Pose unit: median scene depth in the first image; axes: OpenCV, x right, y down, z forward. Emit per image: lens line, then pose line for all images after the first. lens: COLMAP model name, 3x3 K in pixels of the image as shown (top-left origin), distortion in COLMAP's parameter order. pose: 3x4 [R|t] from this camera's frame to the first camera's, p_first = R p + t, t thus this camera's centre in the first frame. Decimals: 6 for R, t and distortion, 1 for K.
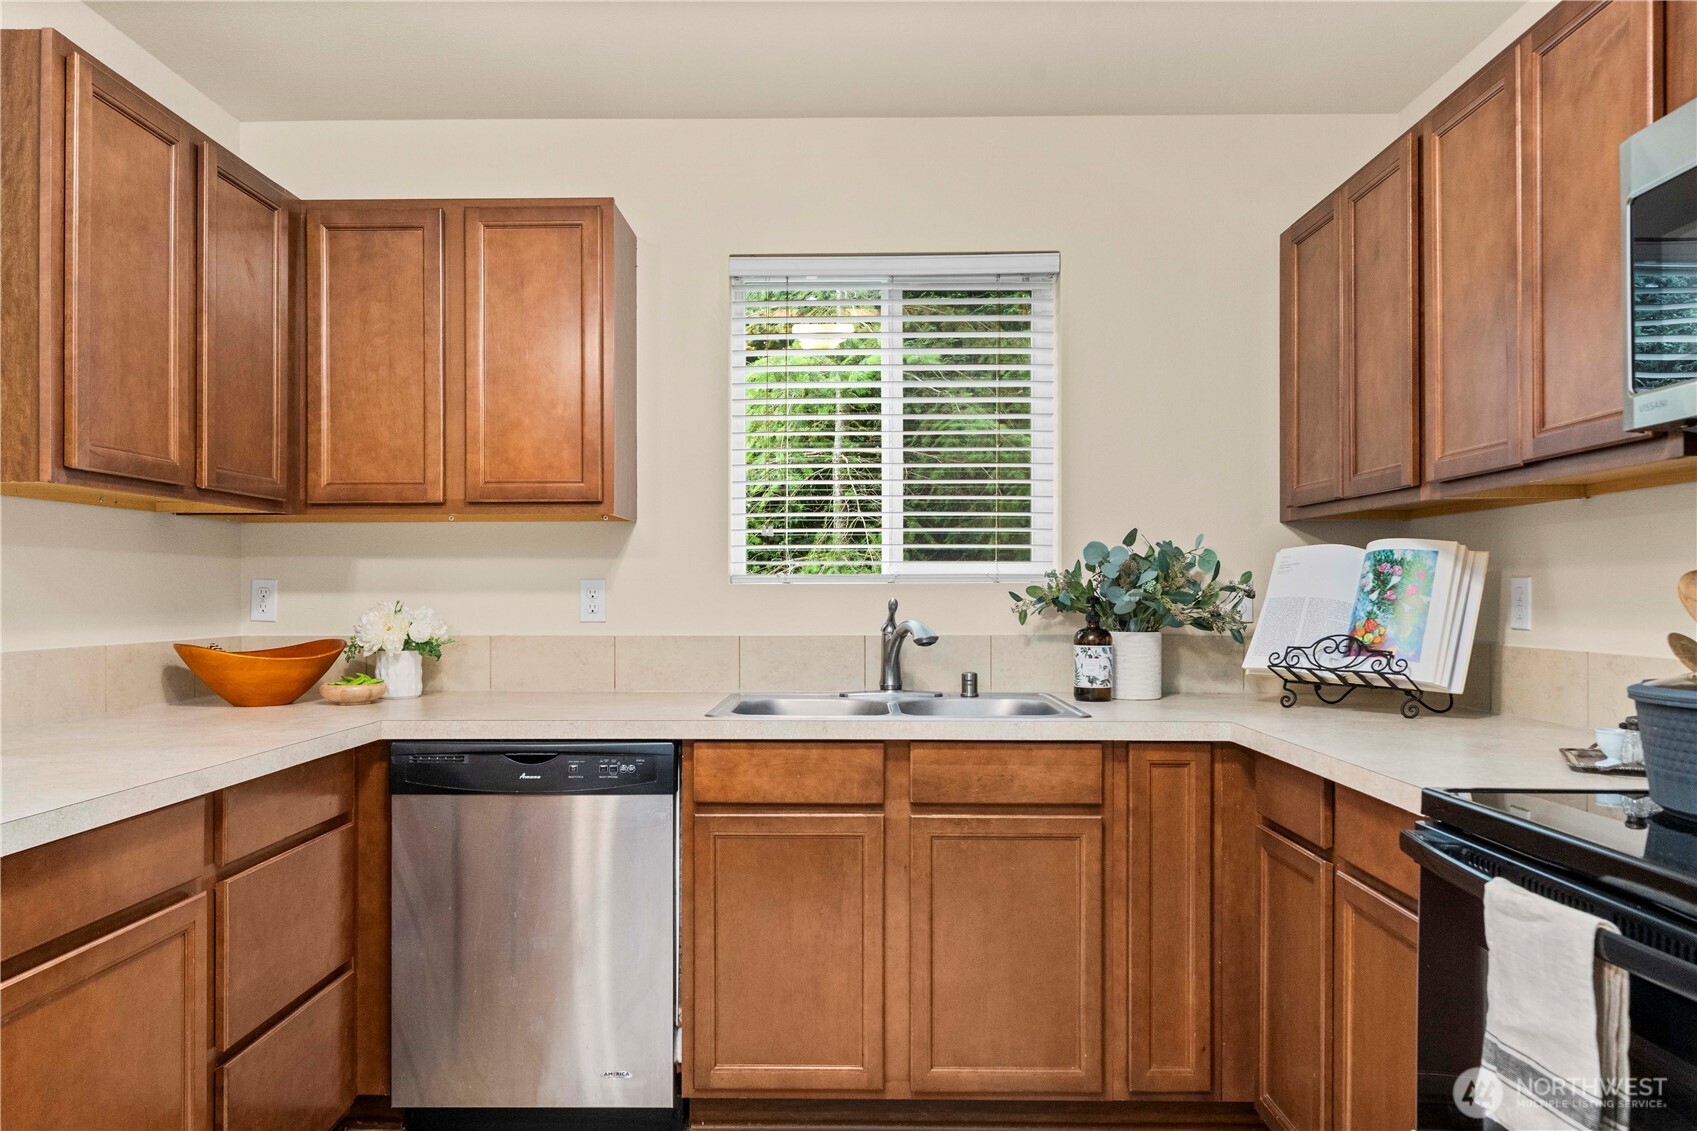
lens RADIAL K [[1141.0, 0, 846.0], [0, 1141.0, 588.3], [0, 0, 1]] dist [-0.001499, -0.000163]
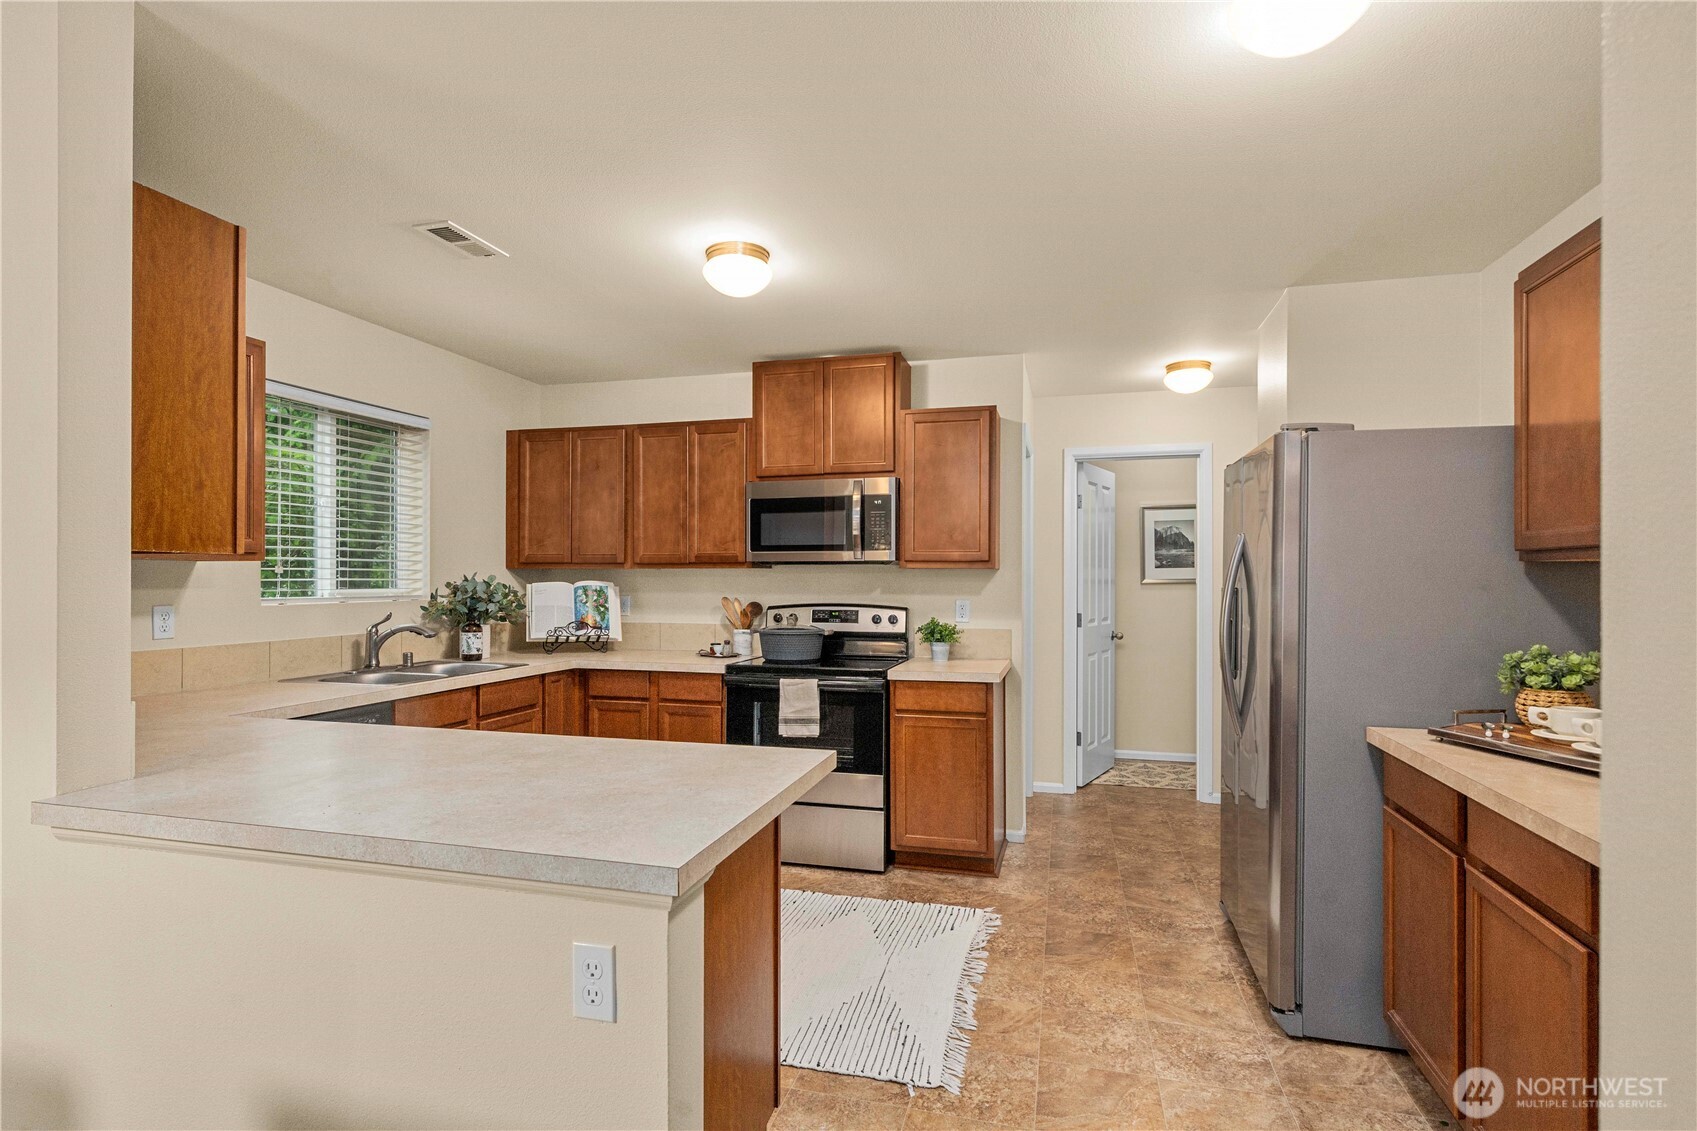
lens RADIAL K [[842.8, 0, 848.5], [0, 842.8, 565.5], [0, 0, 1]] dist [-0.000503, -0.000144]
pose [[0.244102, 0.017747, 0.969587, -1.187307], [-0.004809, 0.999842, -0.017090, -0.051131], [-0.969738, -0.000491, 0.244149, 0.017238]]
